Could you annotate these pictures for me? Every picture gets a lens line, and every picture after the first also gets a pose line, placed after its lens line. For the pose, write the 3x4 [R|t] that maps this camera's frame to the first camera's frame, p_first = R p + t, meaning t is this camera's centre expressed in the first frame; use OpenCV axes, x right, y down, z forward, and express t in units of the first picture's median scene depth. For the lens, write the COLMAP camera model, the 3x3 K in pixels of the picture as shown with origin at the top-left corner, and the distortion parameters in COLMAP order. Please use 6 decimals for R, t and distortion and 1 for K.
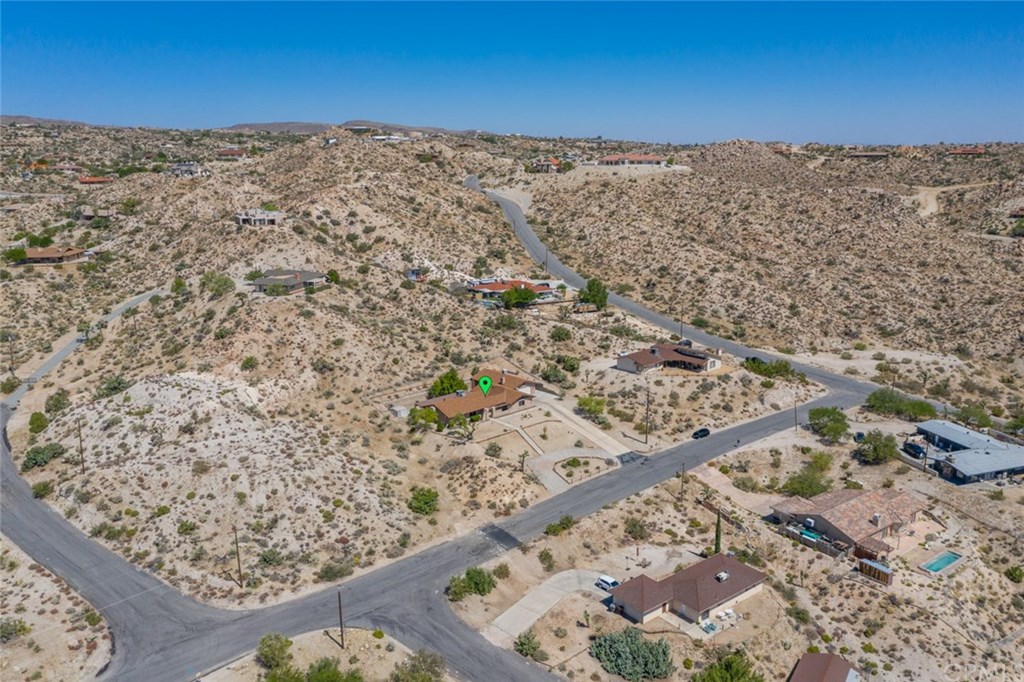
lens RADIAL K [[804.4, 0, 509.6], [0, 804.4, 338.4], [0, 0, 1]] dist [-0.013968, -0.000375]
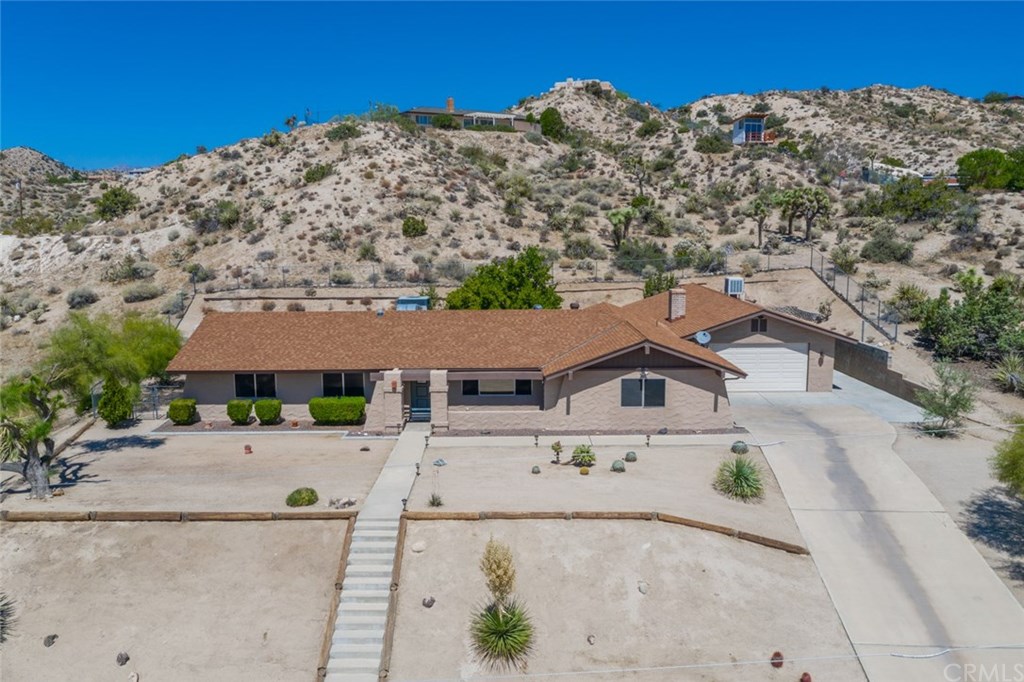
lens RADIAL K [[804.4, 0, 509.6], [0, 804.4, 338.4], [0, 0, 1]] dist [-0.013968, -0.000375]
pose [[0.745341, 0.105995, -0.658204, 0.116409], [-0.154944, 0.987787, -0.016386, 0.080860], [0.648429, 0.114197, 0.752661, 0.898632]]
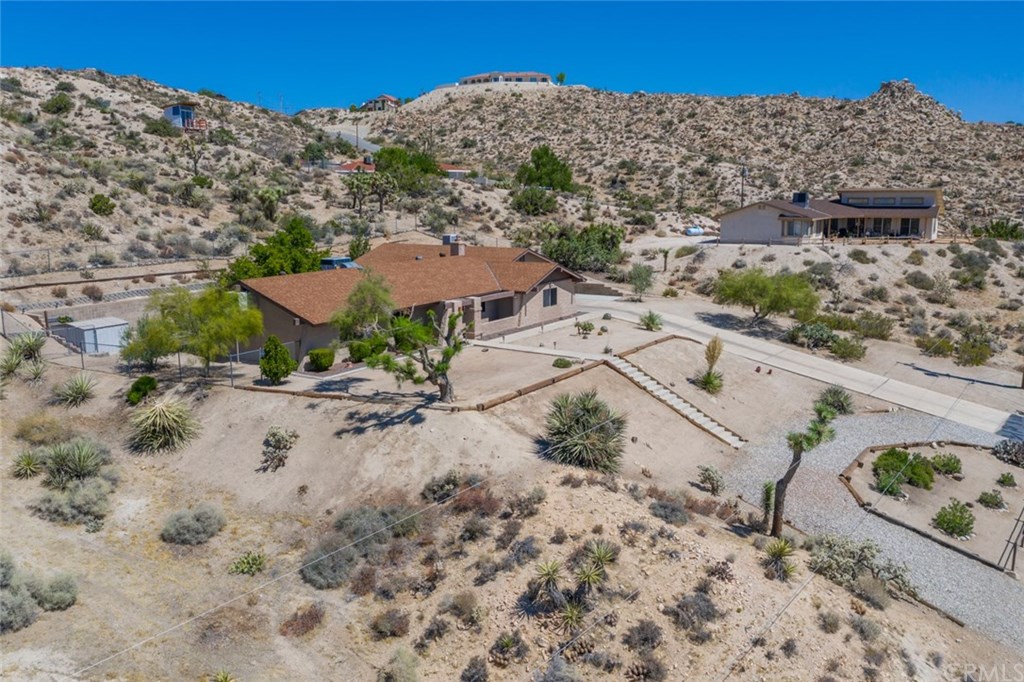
lens RADIAL K [[804.4, 0, 509.6], [0, 804.4, 338.4], [0, 0, 1]] dist [-0.013968, -0.000375]
pose [[0.968901, -0.041105, 0.244009, -0.076852], [0.054800, 0.997265, -0.049602, 0.116367], [-0.241303, 0.061431, 0.968504, 0.763649]]
